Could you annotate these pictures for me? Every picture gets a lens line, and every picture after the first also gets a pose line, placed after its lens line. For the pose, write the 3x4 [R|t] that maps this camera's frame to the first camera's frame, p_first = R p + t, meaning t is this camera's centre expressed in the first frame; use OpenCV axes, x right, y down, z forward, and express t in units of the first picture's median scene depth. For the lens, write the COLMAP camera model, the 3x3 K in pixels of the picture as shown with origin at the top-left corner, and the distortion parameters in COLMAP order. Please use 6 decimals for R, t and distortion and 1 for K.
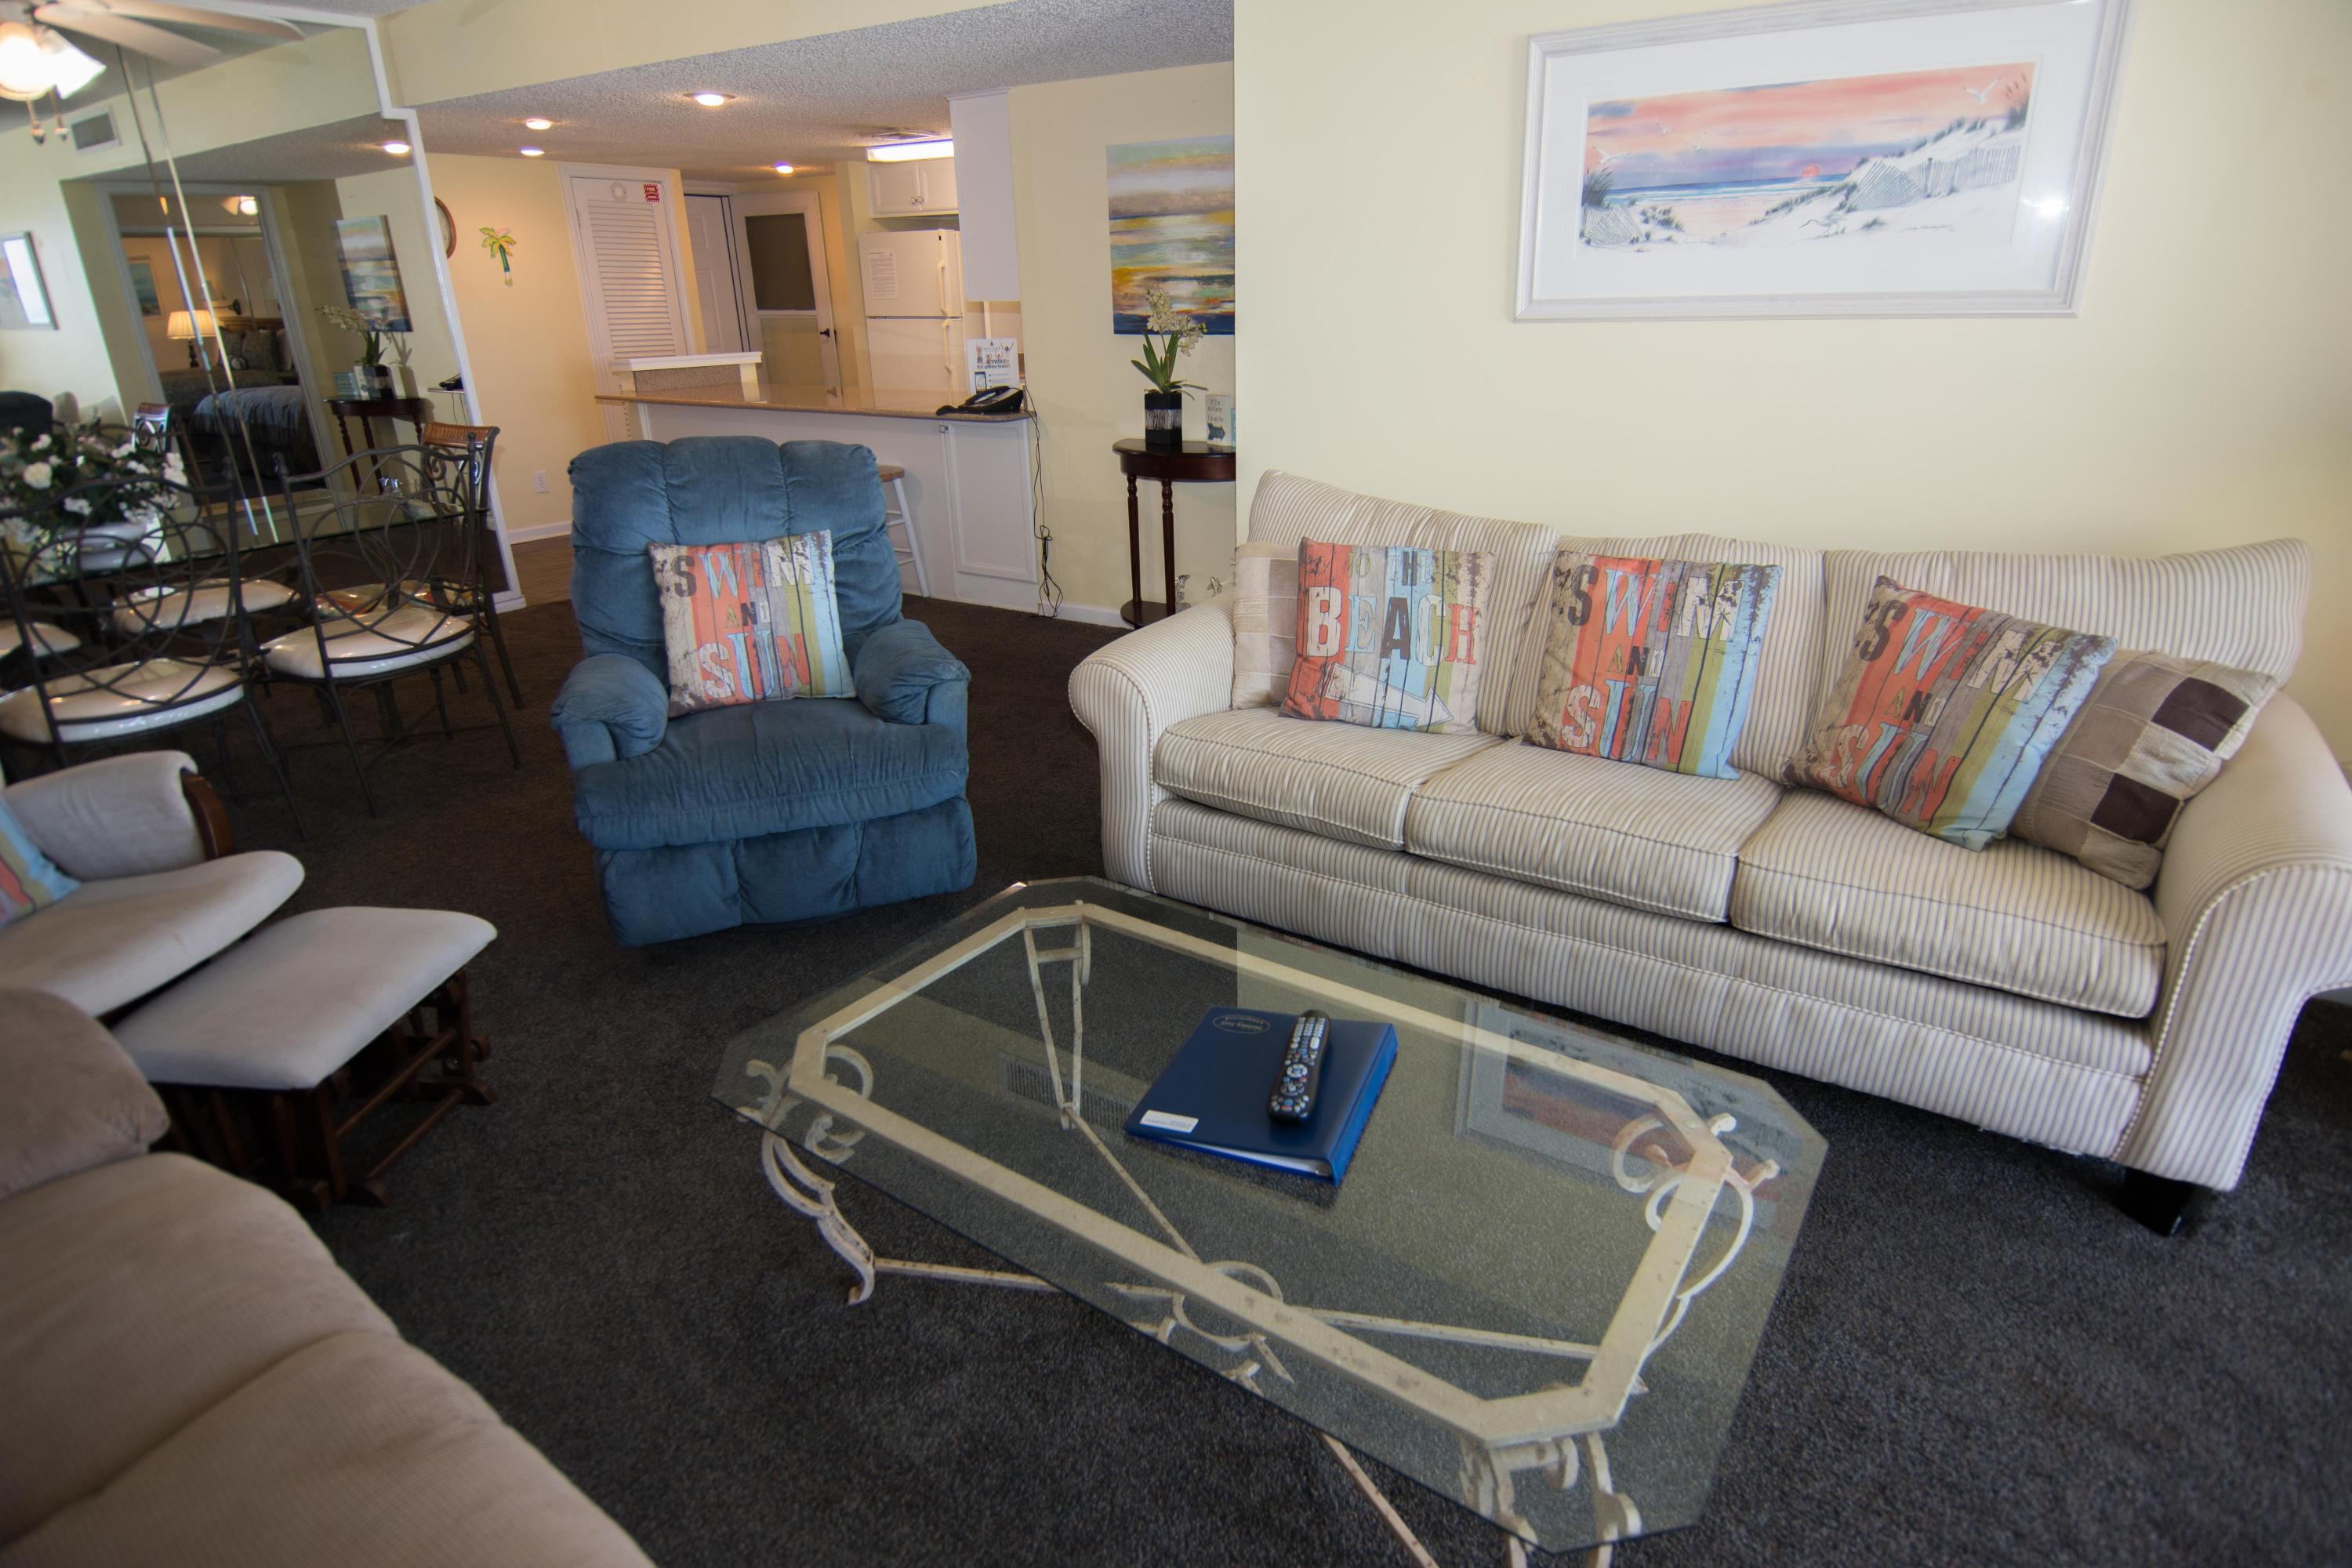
lens RADIAL K [[1242.7, 0, 1201.9], [0, 1242.7, 781.5], [0, 0, 1]] dist [0.011823, -0.024250]
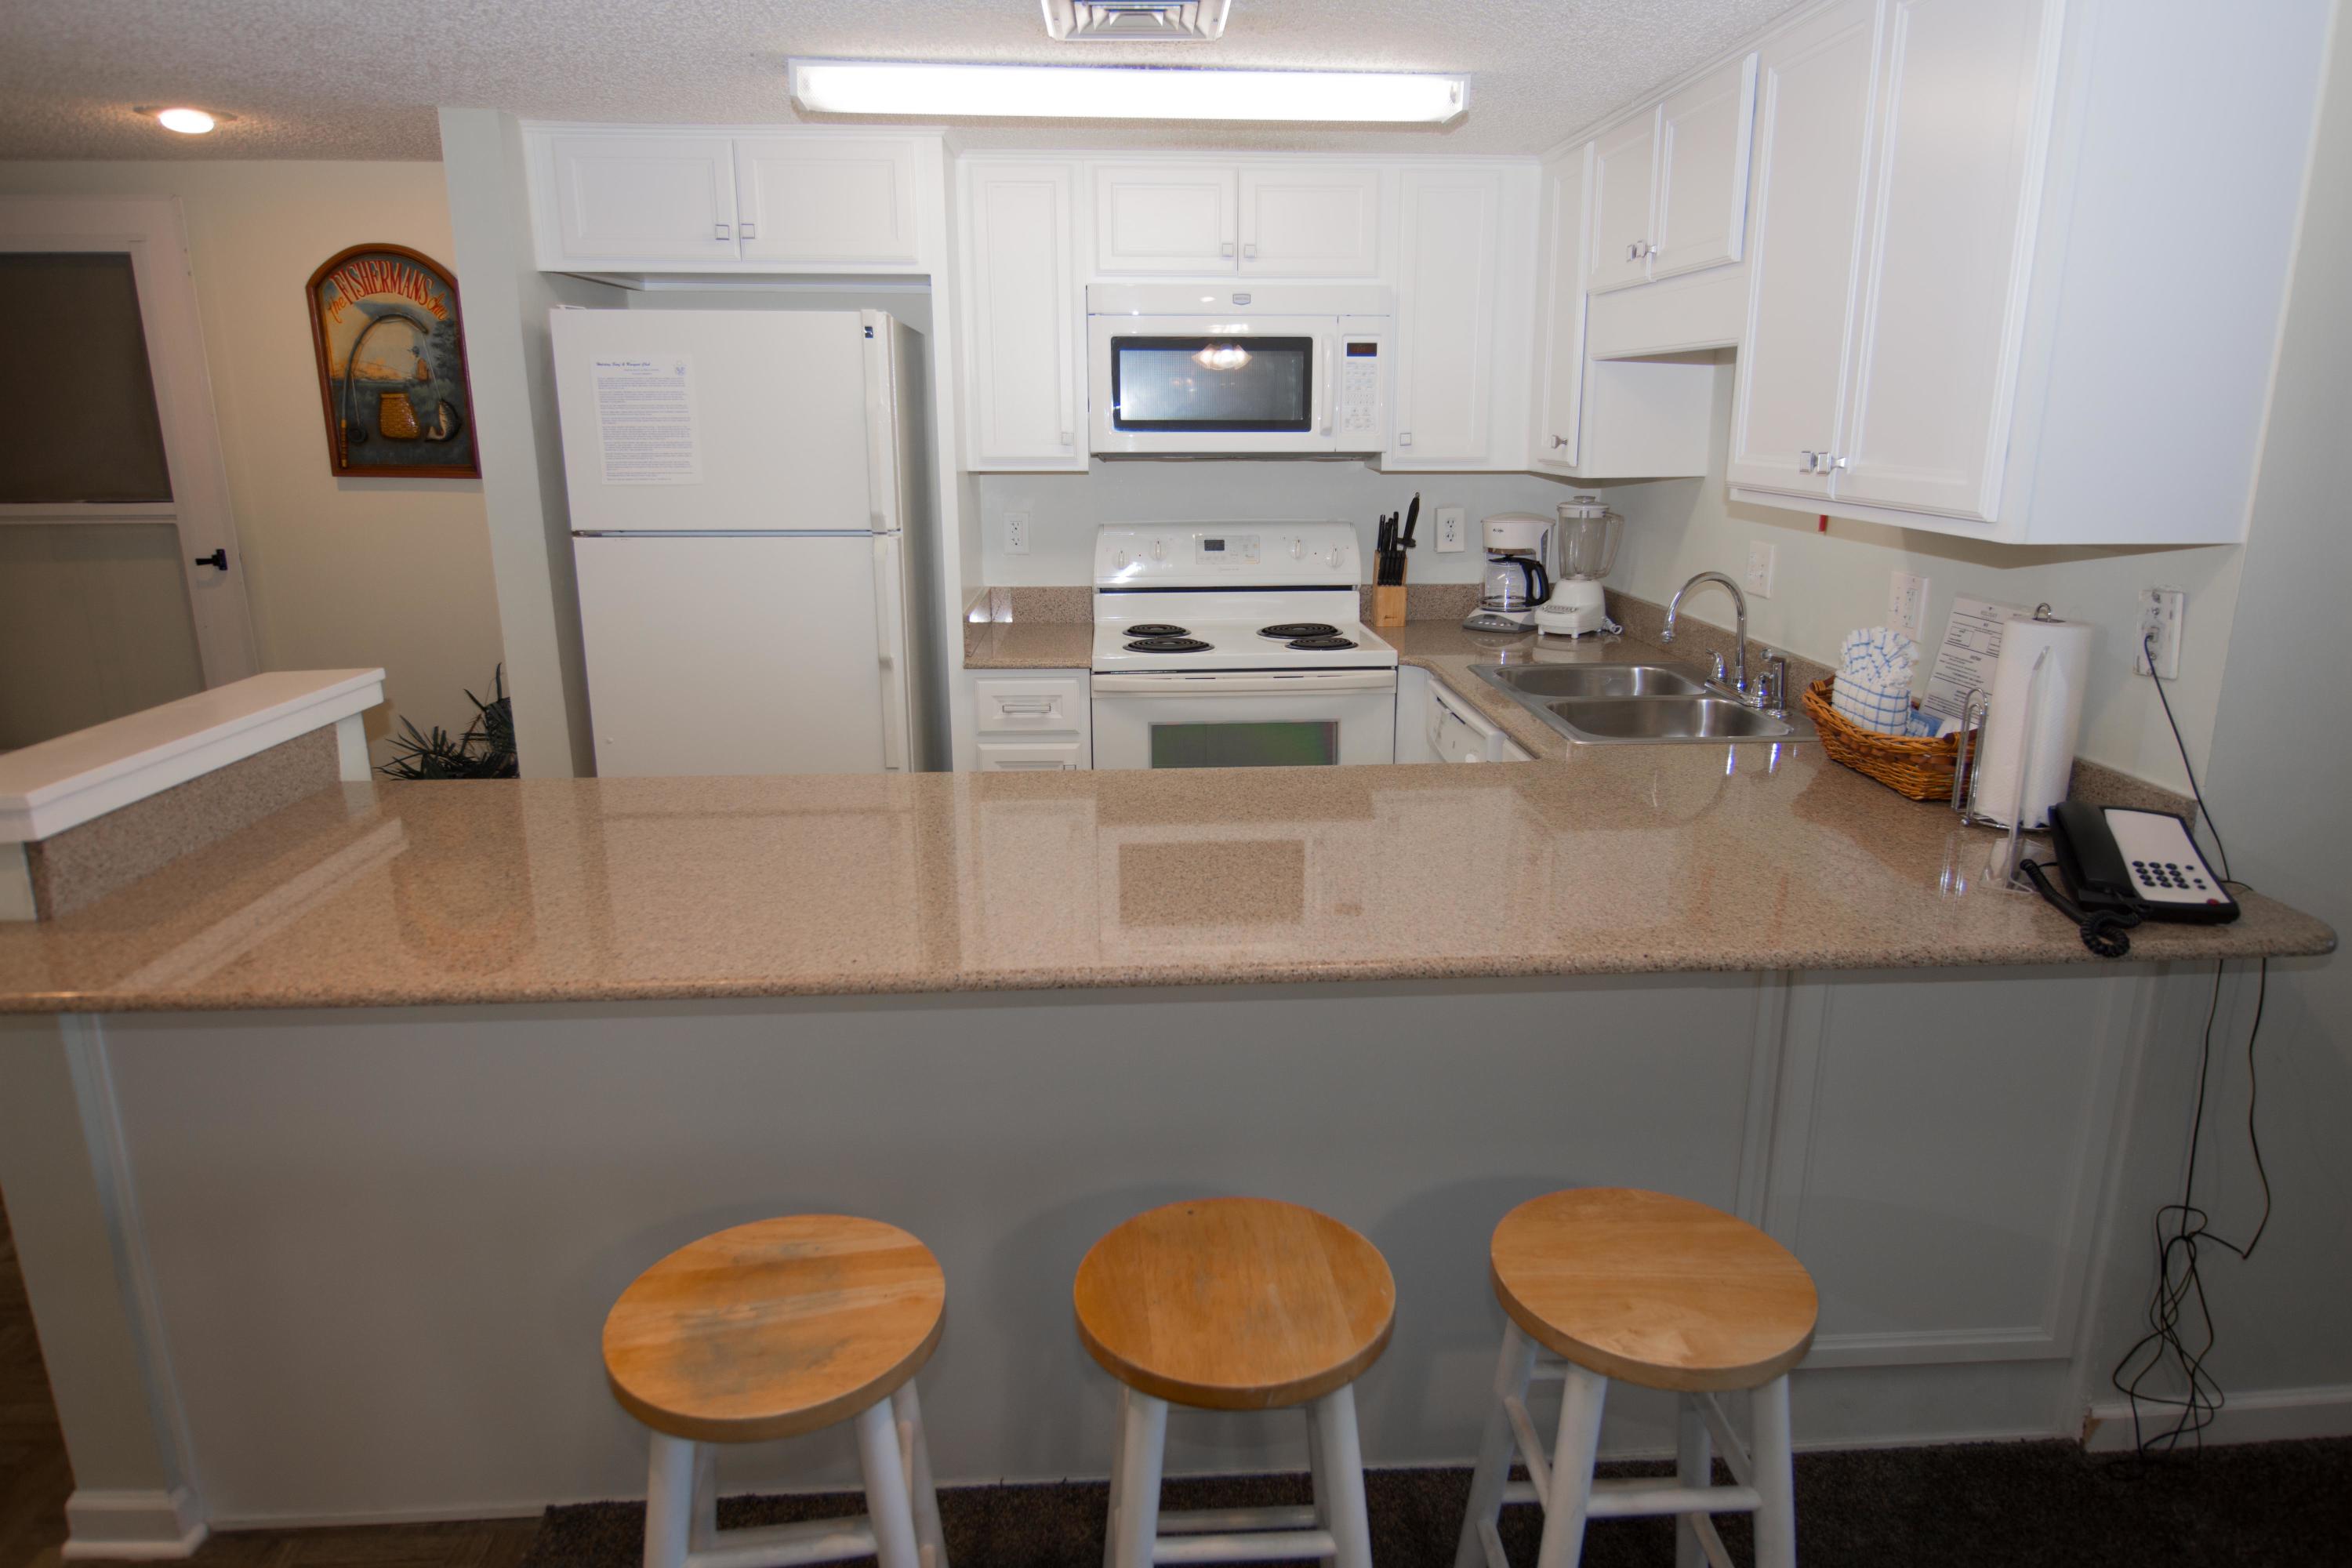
lens RADIAL K [[1434.5, 0, 1203.7], [0, 1434.5, 778.7], [0, 0, 1]] dist [0.015183, -0.024265]
pose [[0.807554, -0.135850, 0.573934, -0.606999], [0.209121, 0.975841, -0.063263, -0.393909], [-0.551475, 0.171110, 0.816454, 0.941421]]
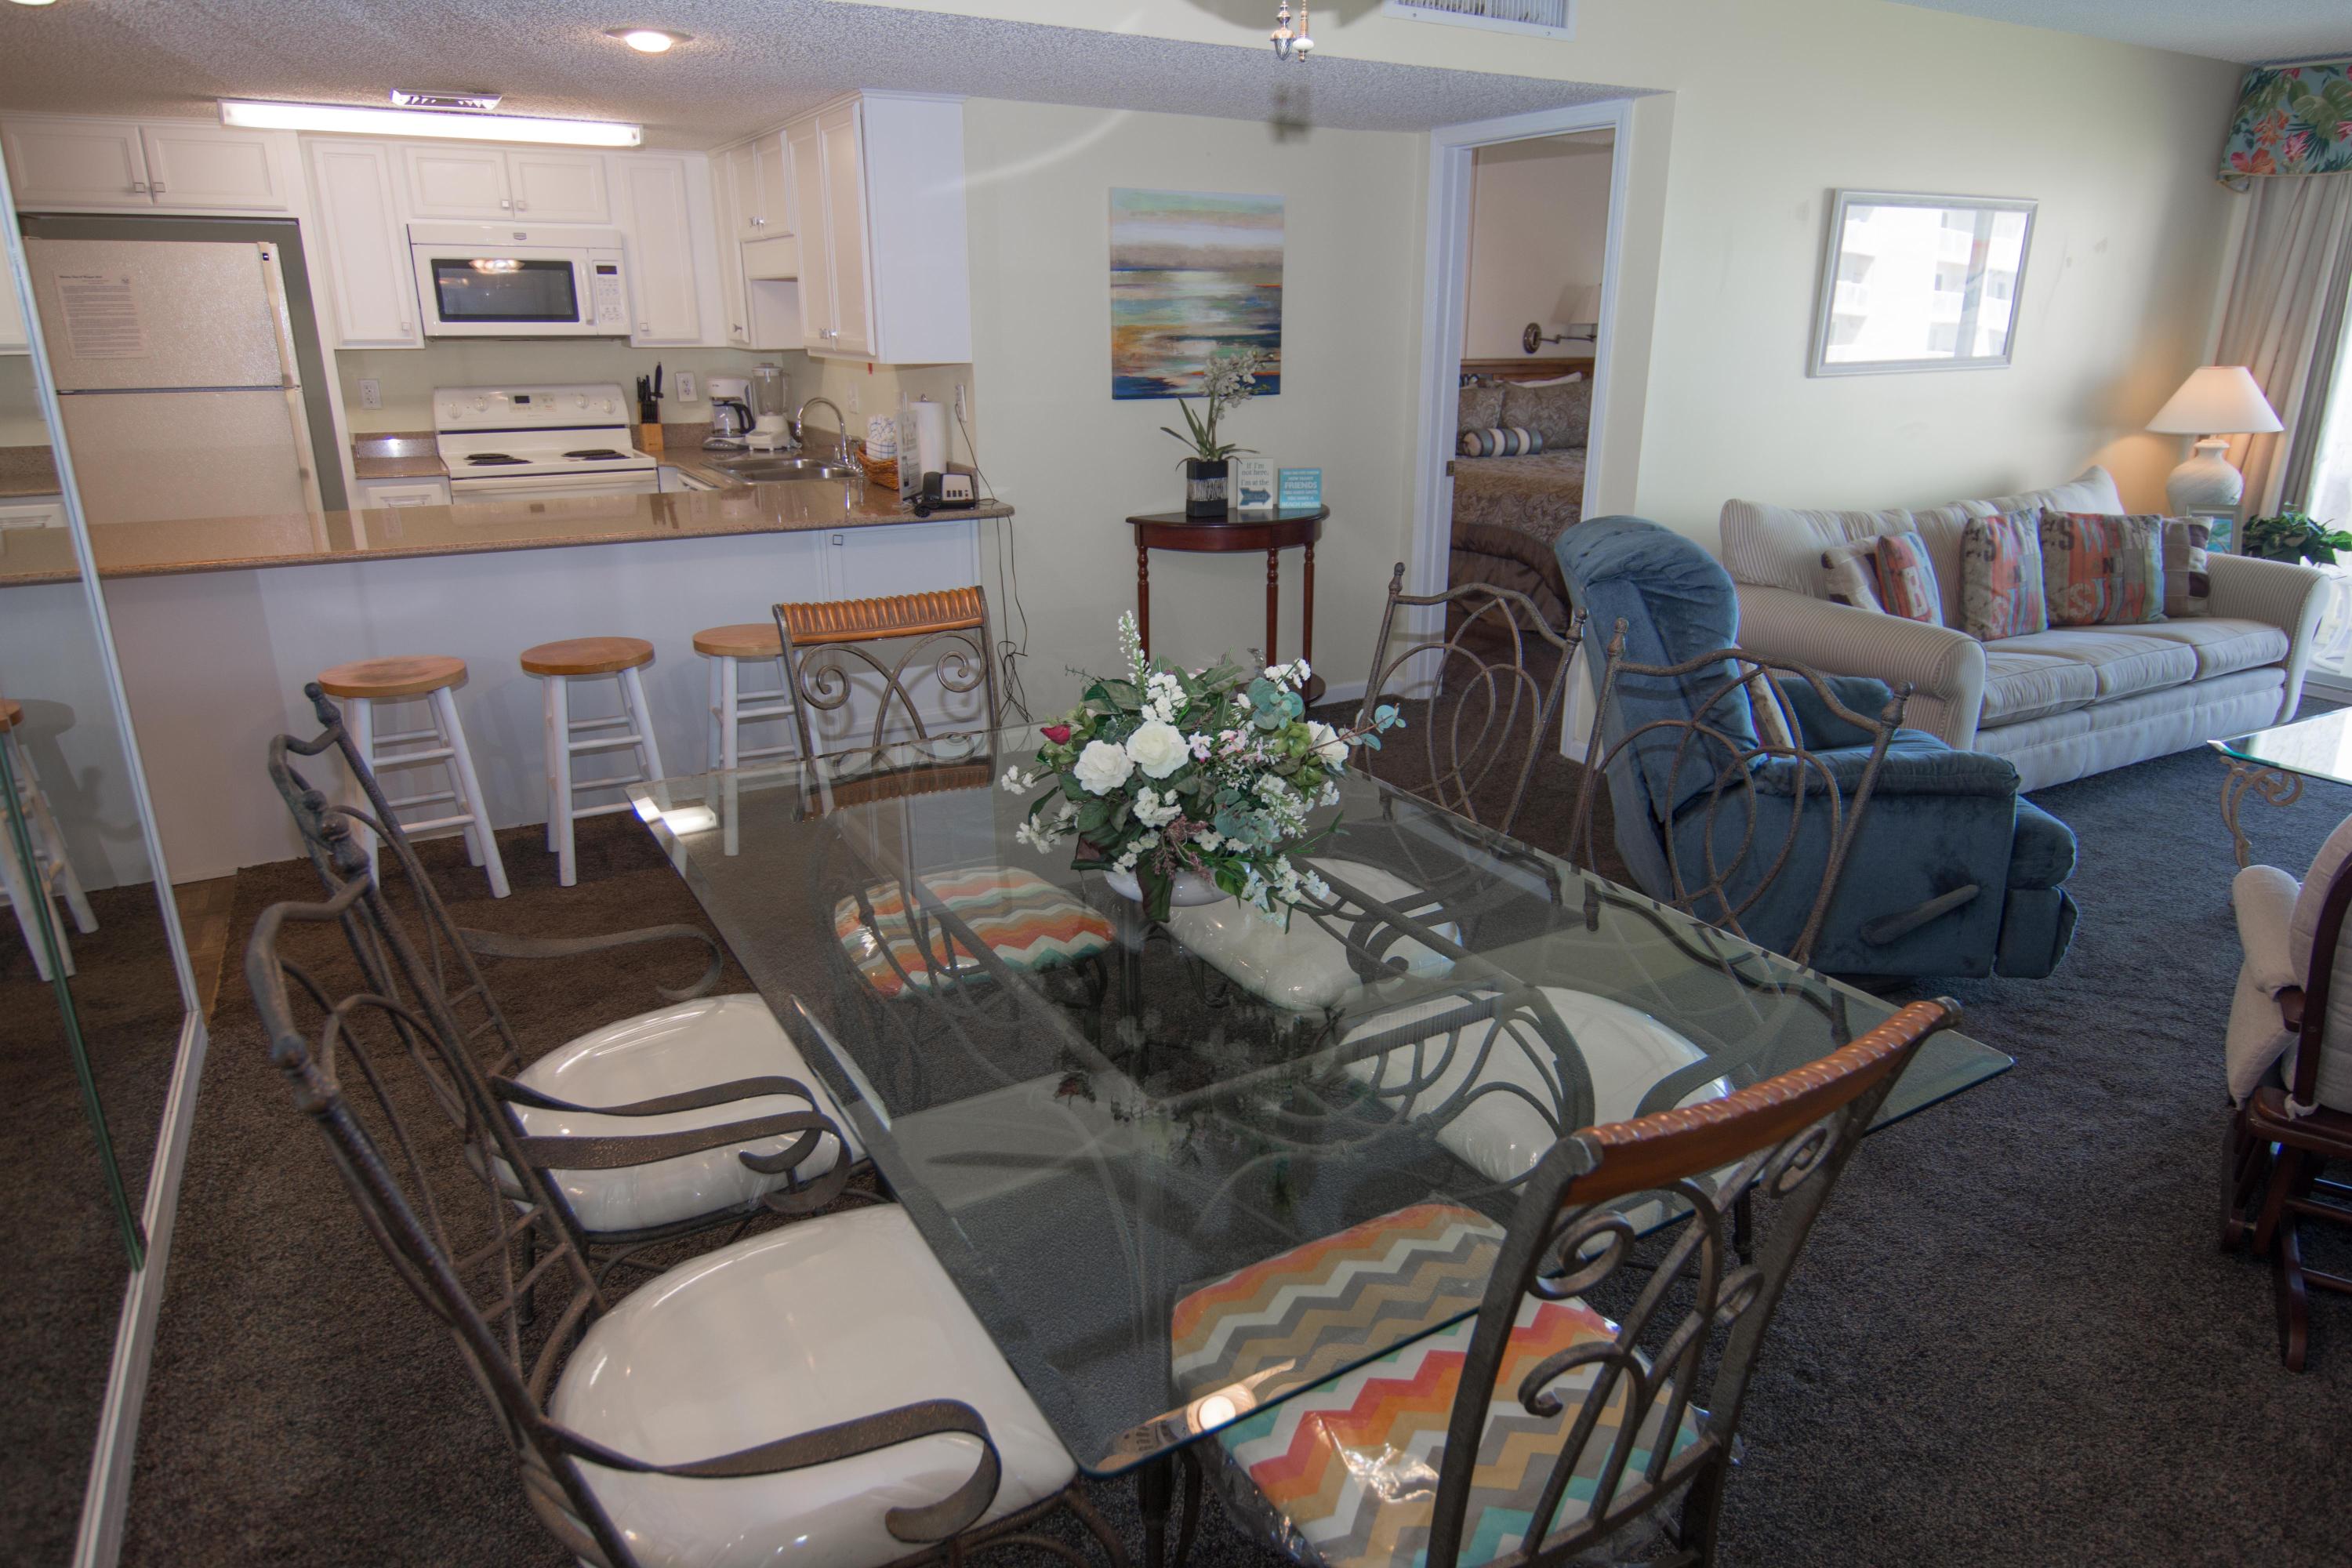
lens RADIAL K [[1434.5, 0, 1203.7], [0, 1434.5, 778.7], [0, 0, 1]] dist [0.015183, -0.024265]
pose [[0.465801, -0.260283, 0.845744, -0.987412], [0.317859, 0.941188, 0.114592, -0.215252], [-0.825830, 0.215450, 0.521139, 0.507645]]
